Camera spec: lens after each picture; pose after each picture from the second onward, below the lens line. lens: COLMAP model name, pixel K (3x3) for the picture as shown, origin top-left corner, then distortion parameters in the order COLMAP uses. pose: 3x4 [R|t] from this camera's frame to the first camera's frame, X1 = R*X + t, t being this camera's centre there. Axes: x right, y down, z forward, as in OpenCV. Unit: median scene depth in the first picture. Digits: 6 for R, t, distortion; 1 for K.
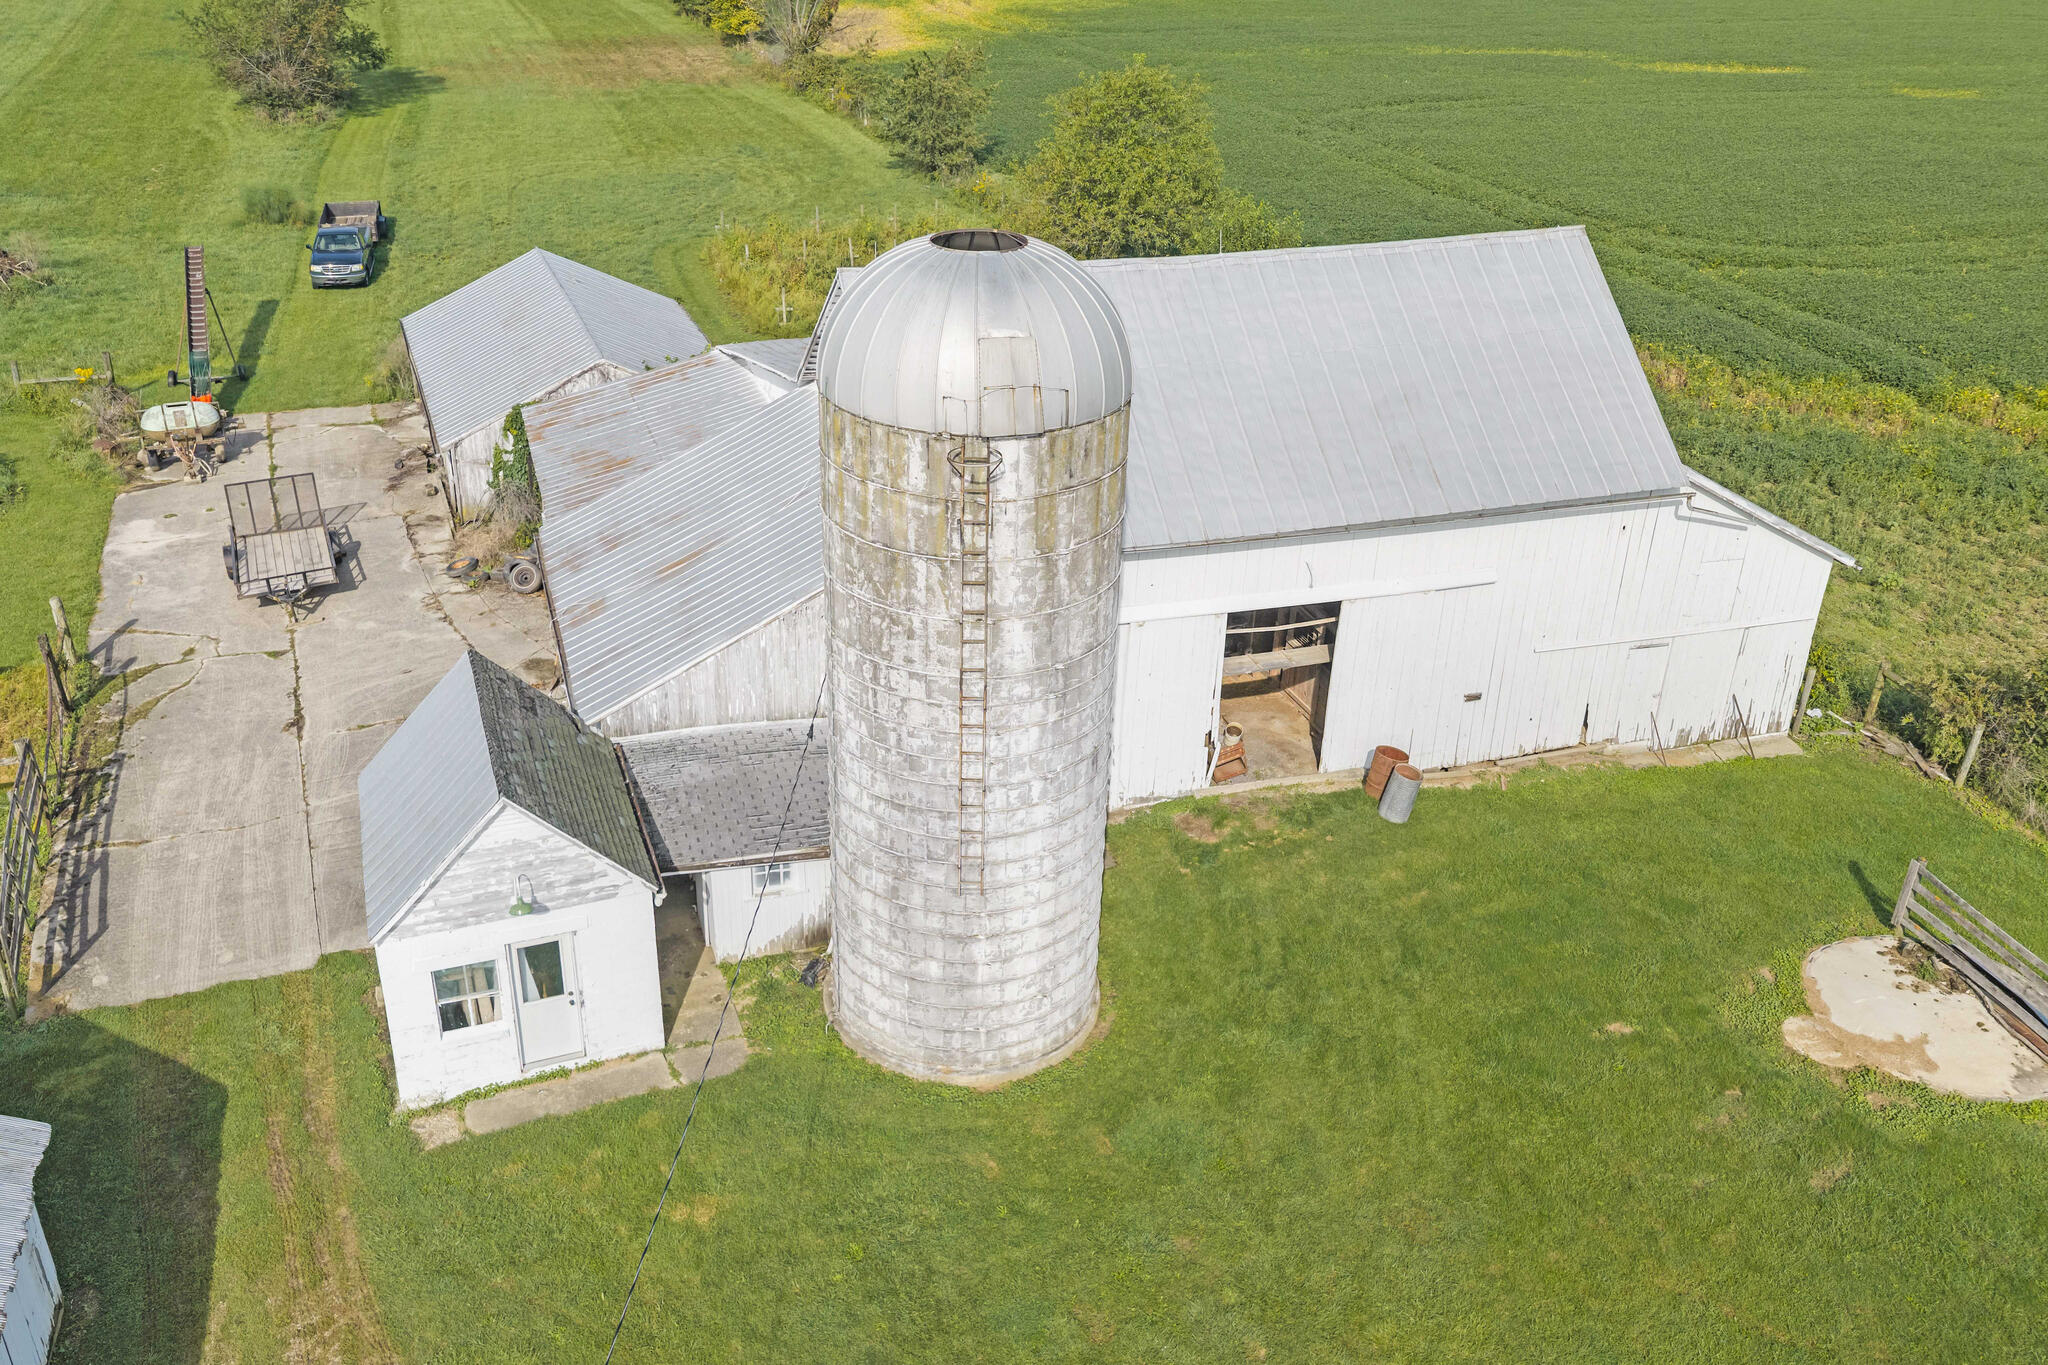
lens RADIAL K [[1770.9, 0, 1026.0], [0, 1770.9, 684.0], [0, 0, 1]] dist [0.010405, -0.007465]
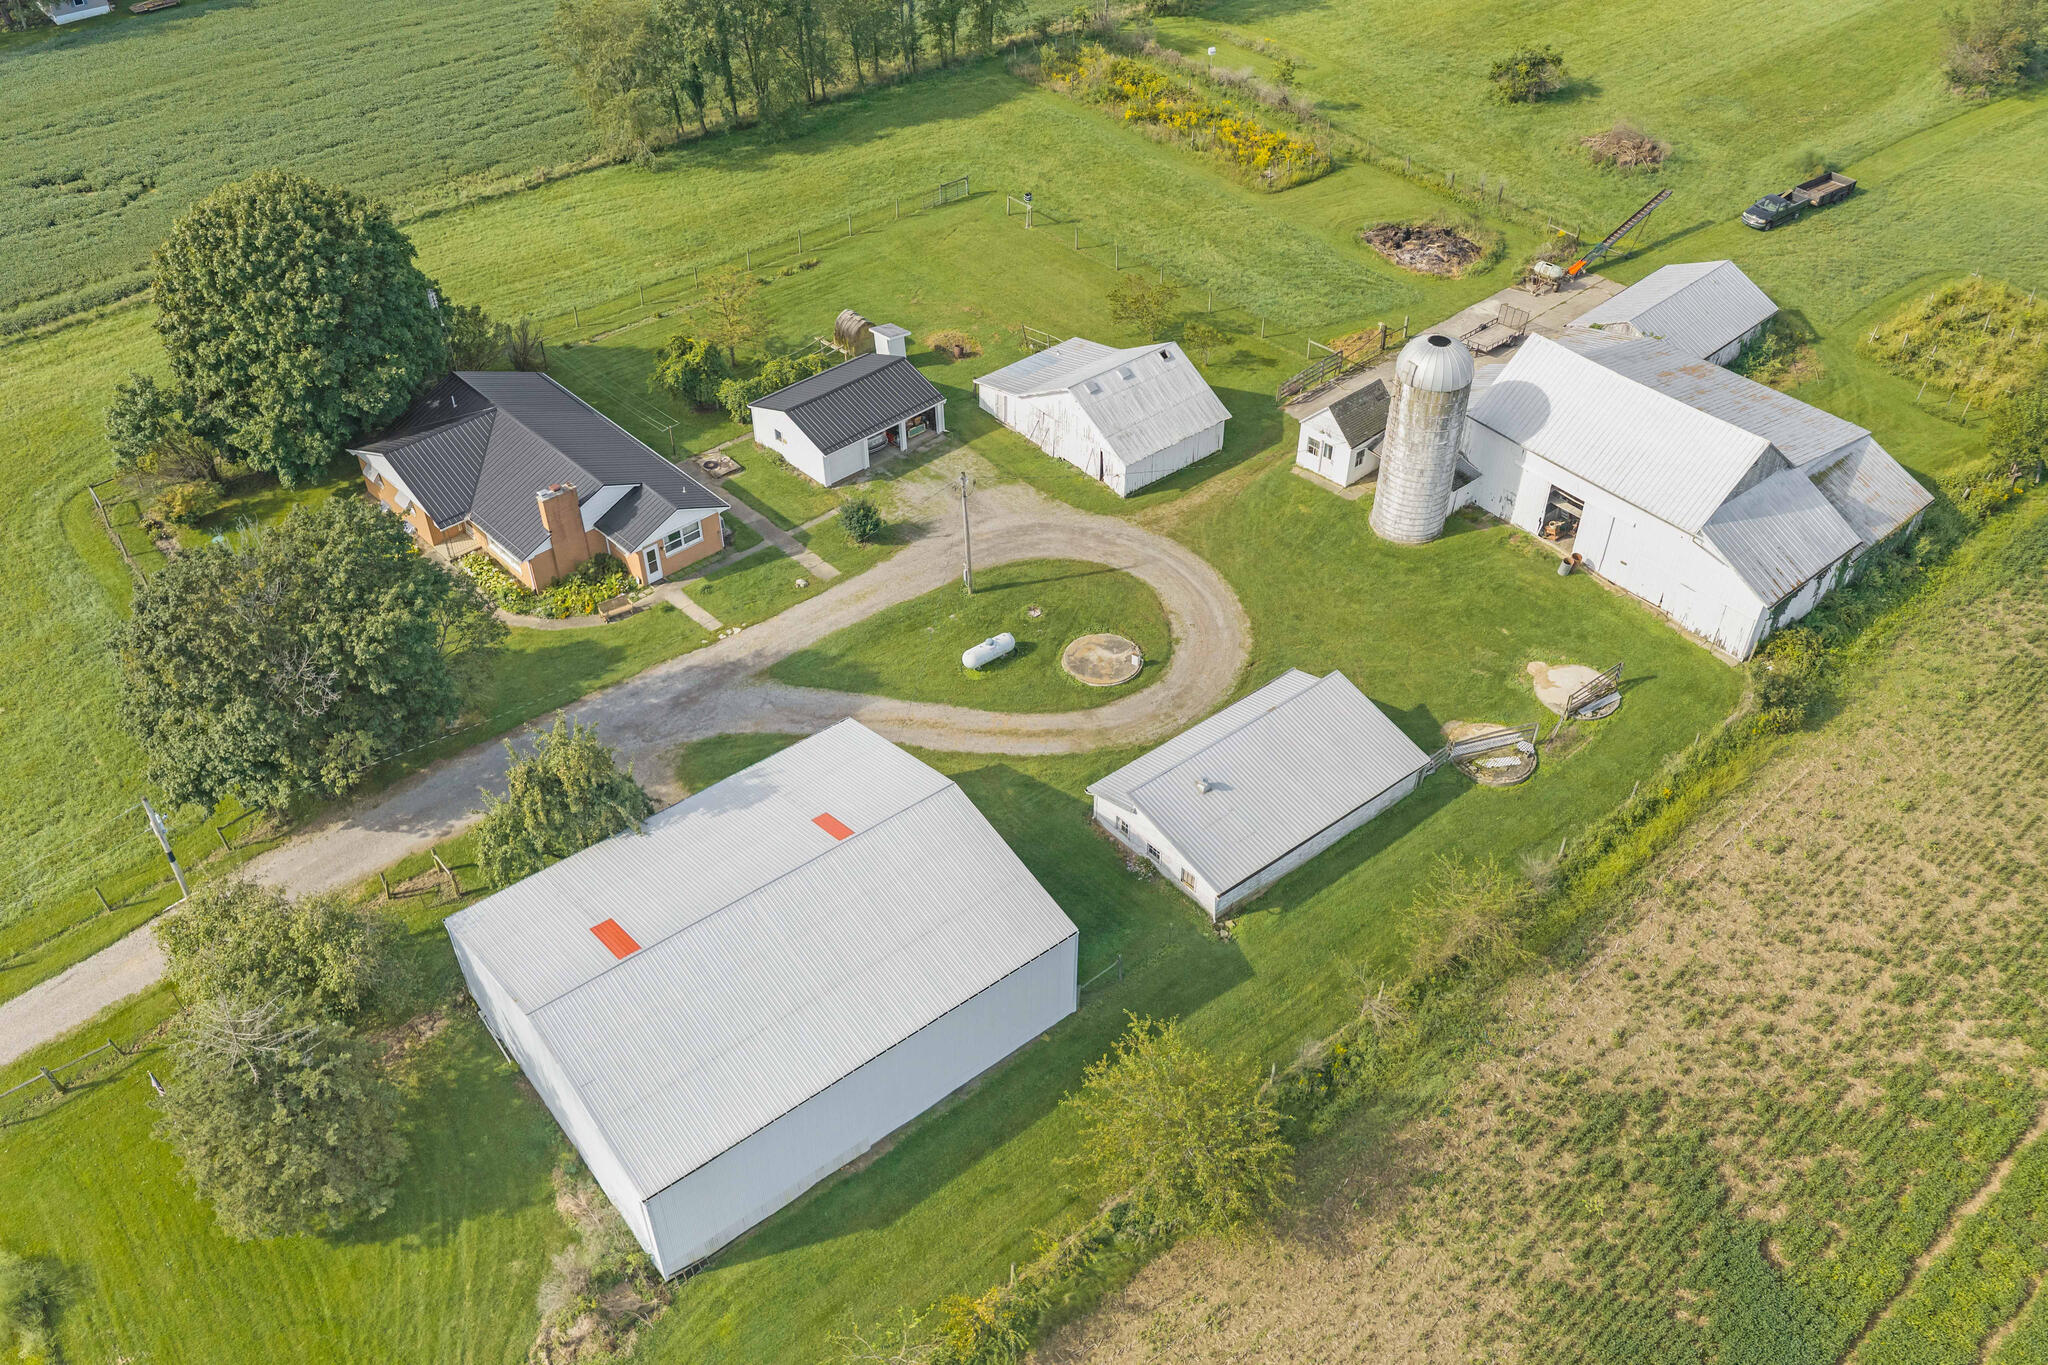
lens RADIAL K [[1687.7, 0, 1037.2], [0, 1687.7, 686.6], [0, 0, 1]] dist [0.011364, -0.016263]
pose [[0.372930, 0.586076, -0.719332, 2.099495], [-0.415263, 0.798707, 0.435458, -0.666029], [0.829747, 0.136316, 0.541238, -1.299855]]
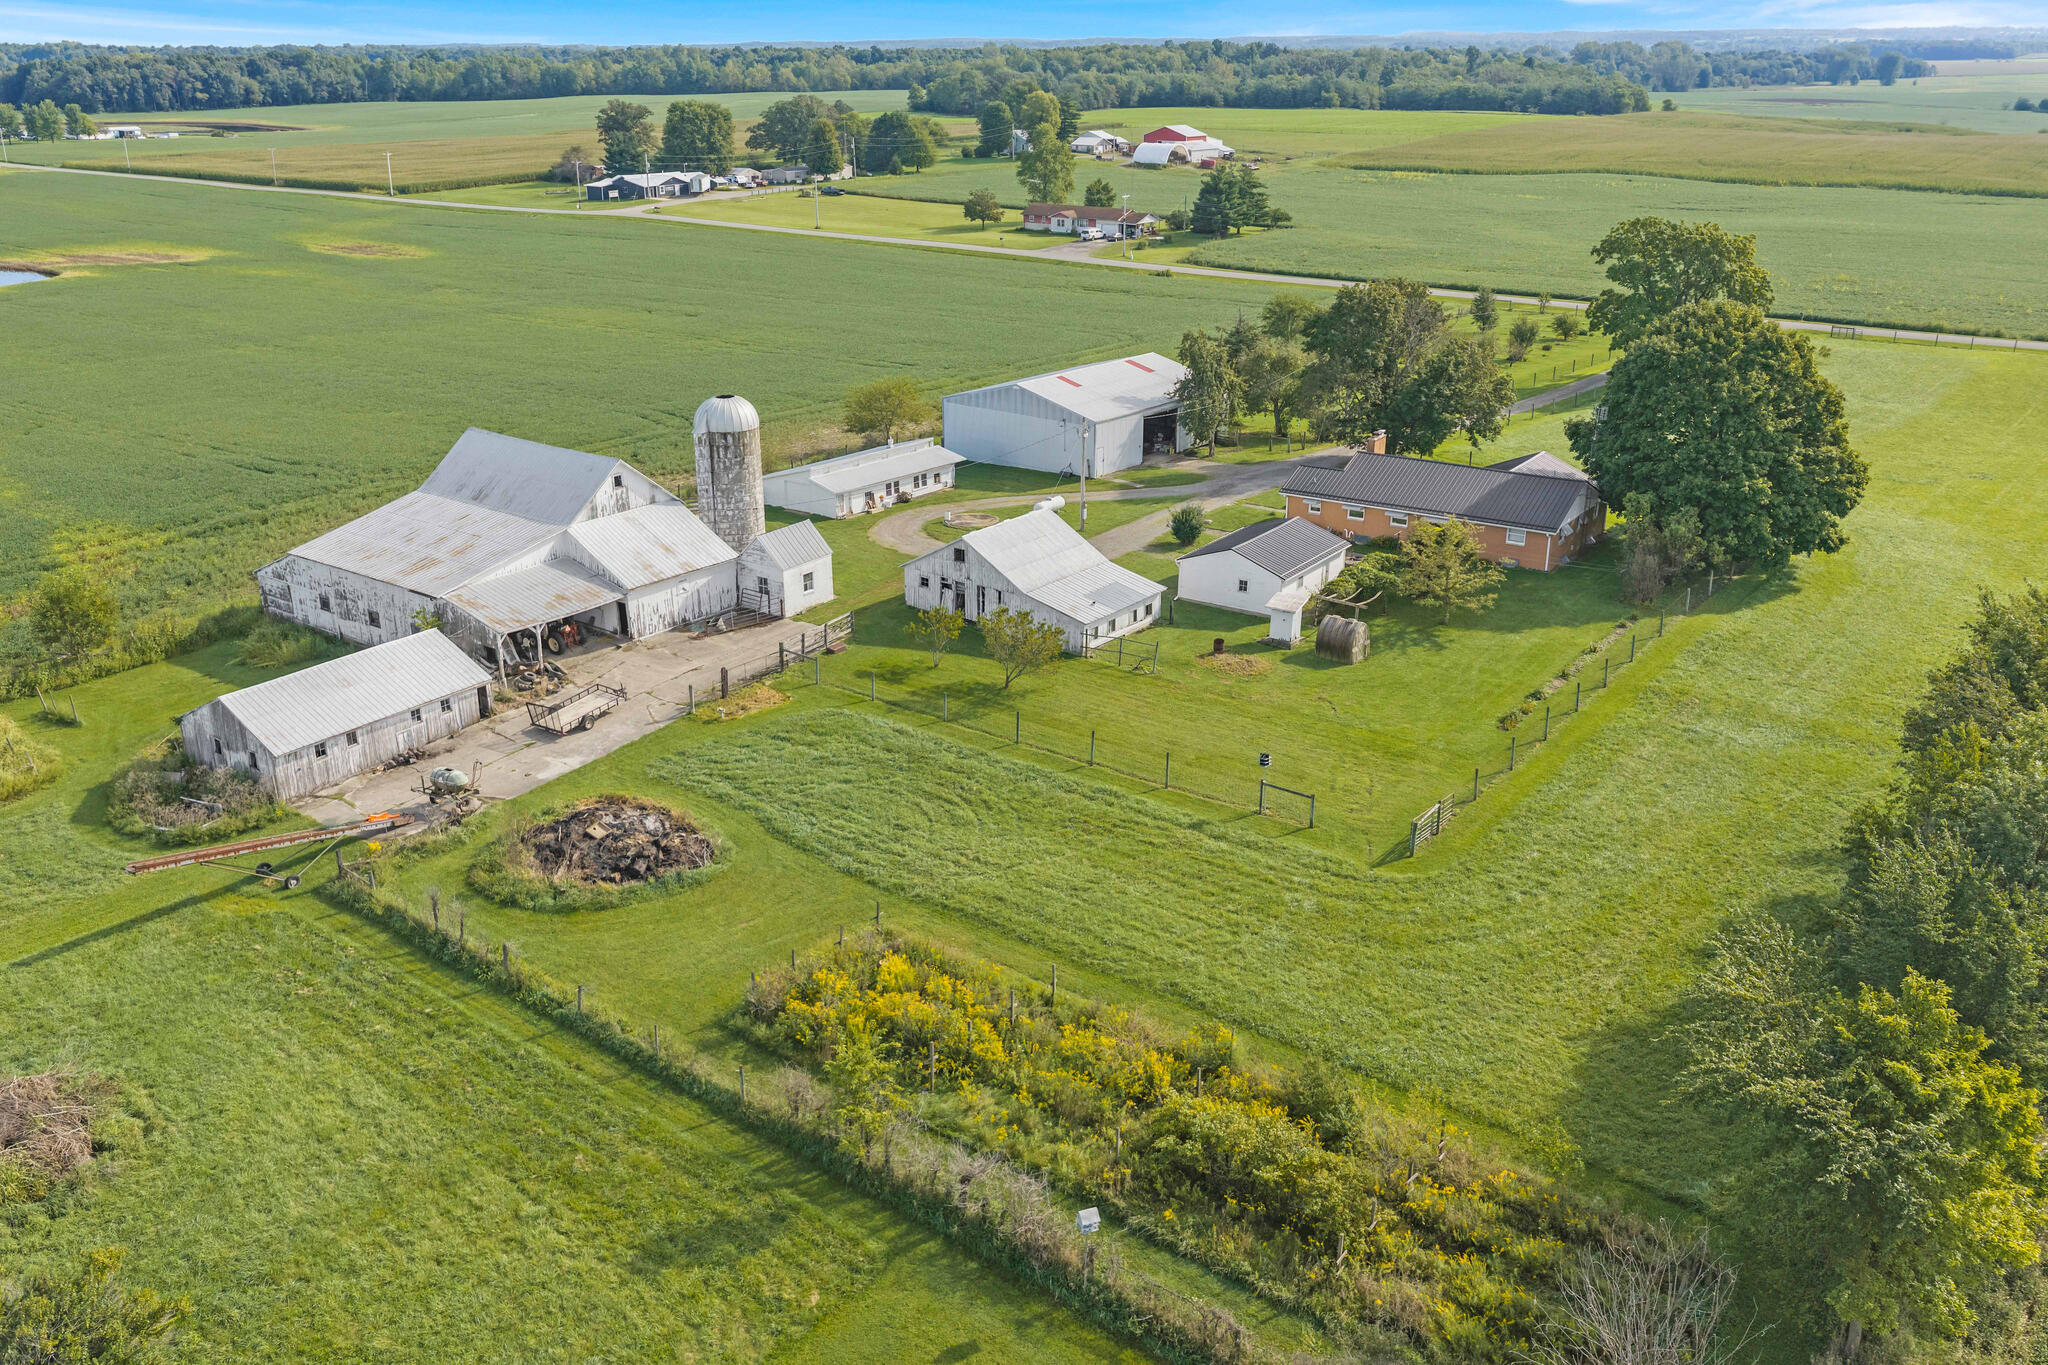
lens RADIAL K [[1700.4, 0, 1030.3], [0, 1700.4, 679.8], [0, 0, 1]] dist [0.018351, -0.027113]
pose [[-0.565376, -0.308327, 0.765039, -3.127320], [0.364781, 0.738409, 0.567174, -1.461534], [-0.739787, 0.599738, -0.305007, 1.626477]]
